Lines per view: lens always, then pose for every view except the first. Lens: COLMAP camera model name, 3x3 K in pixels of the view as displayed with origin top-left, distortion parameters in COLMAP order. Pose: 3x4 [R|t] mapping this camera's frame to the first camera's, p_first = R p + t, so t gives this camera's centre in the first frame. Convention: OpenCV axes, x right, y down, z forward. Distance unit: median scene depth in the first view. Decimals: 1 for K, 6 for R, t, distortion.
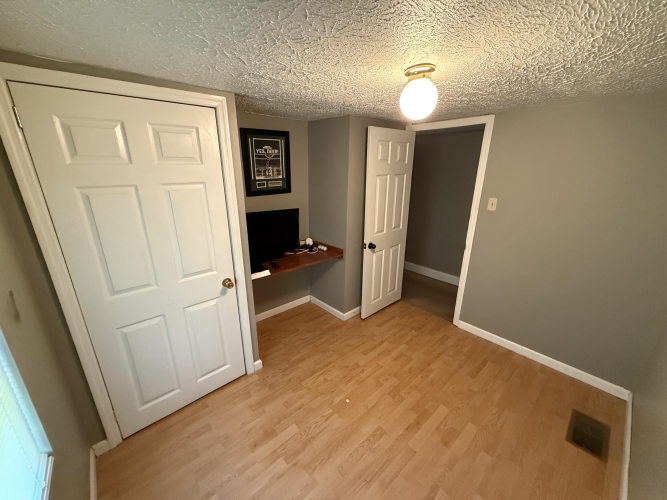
lens RADIAL K [[265.6, 0, 333.5], [0, 265.6, 250.0], [0, 0, 1]] dist [0.007658, 0.000025]
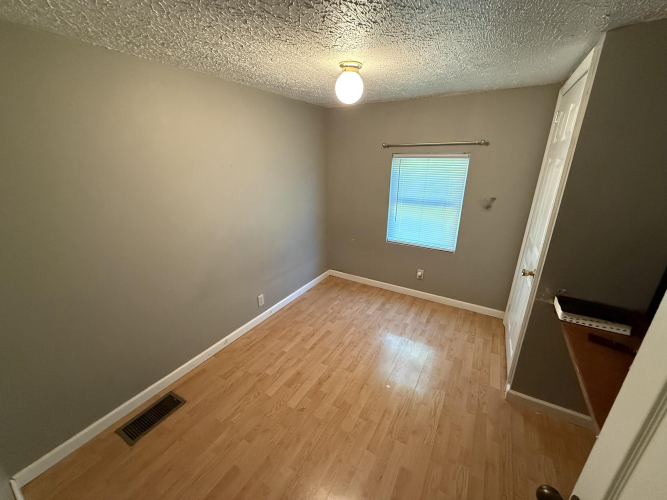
lens RADIAL K [[265.6, 0, 333.5], [0, 265.6, 250.0], [0, 0, 1]] dist [0.007658, 0.000025]
pose [[-0.956371, 0.097476, -0.275414, 0.519621], [-0.090523, 0.797436, 0.596575, -0.446066], [0.277777, 0.595478, -0.753821, 1.541923]]
